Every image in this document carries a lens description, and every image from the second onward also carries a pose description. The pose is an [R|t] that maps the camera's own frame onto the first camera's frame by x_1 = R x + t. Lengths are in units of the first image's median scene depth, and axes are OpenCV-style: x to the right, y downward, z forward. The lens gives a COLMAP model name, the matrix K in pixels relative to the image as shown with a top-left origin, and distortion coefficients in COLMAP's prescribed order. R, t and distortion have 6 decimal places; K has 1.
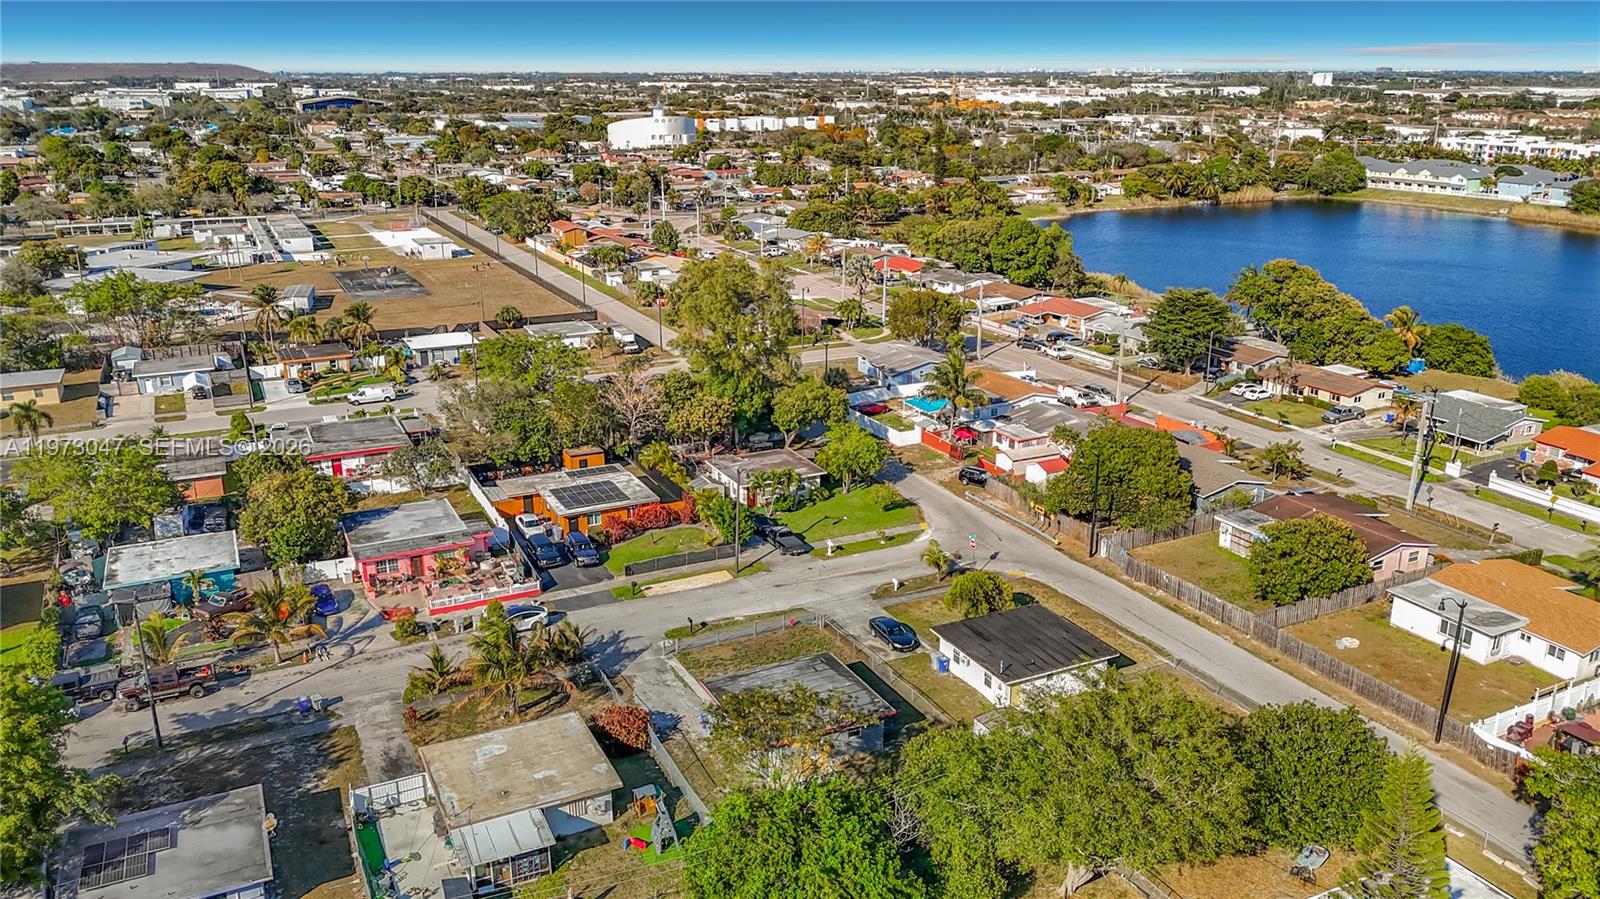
lens RADIAL K [[1200.0, 0, 804.2], [0, 1200.0, 455.5], [0, 0, 1]] dist [0.040035, -0.058805]
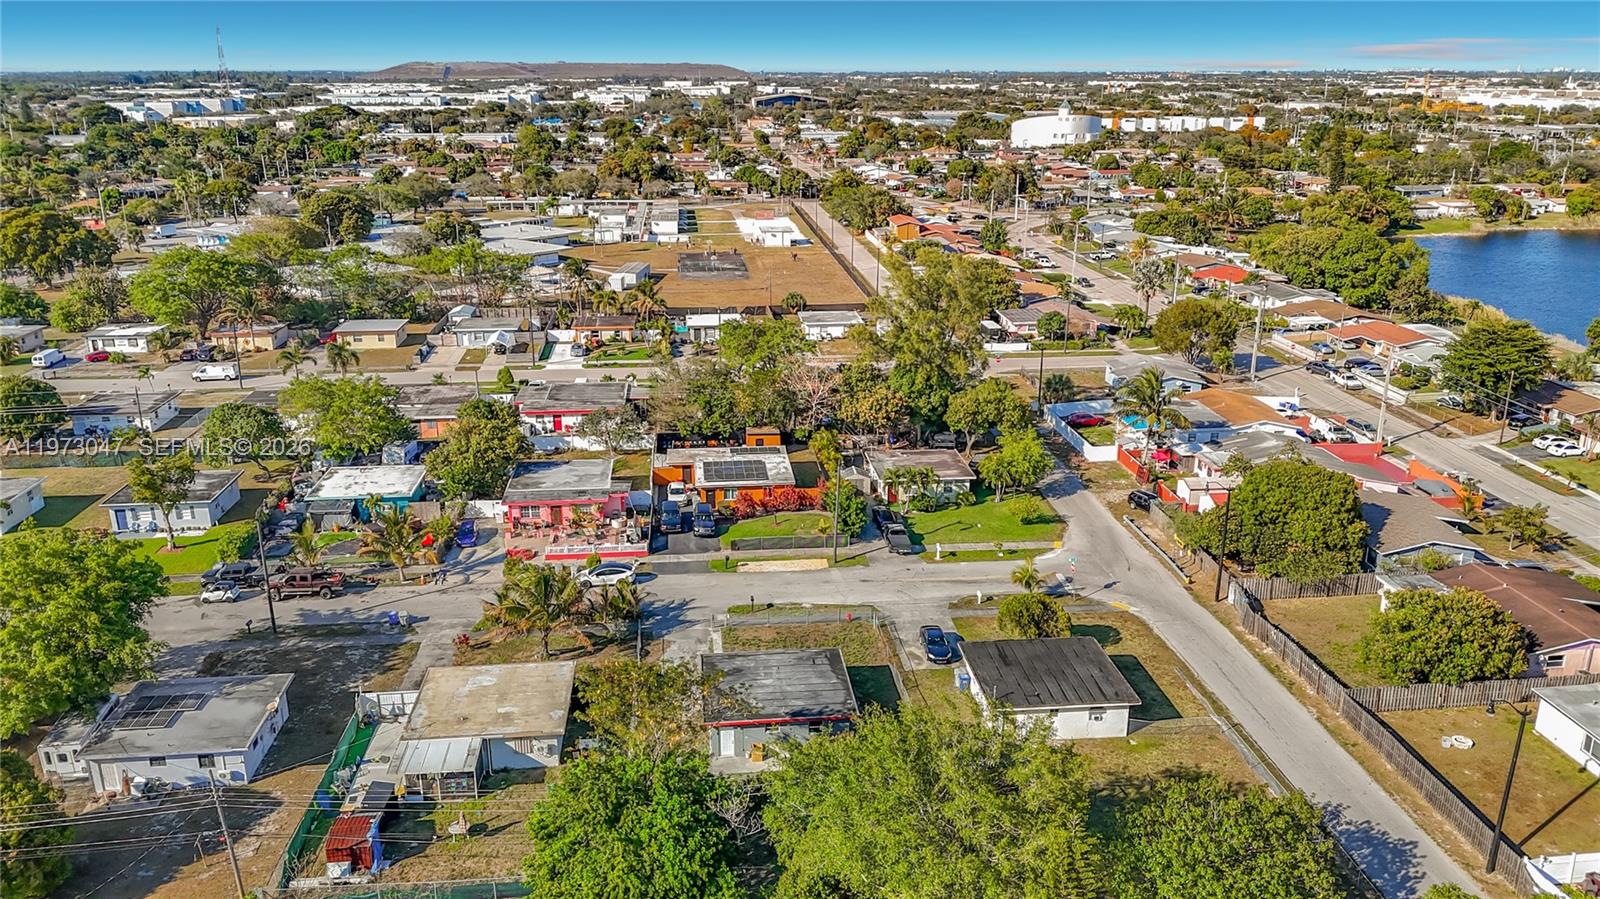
lens RADIAL K [[1200.0, 0, 794.6], [0, 1200.0, 451.1], [0, 0, 1]] dist [0.040035, -0.058805]
pose [[0.935149, 0.108096, -0.337361, 0.166071], [-0.108999, 0.993908, 0.016323, -0.005446], [0.337070, 0.021508, 0.941234, 0.029005]]
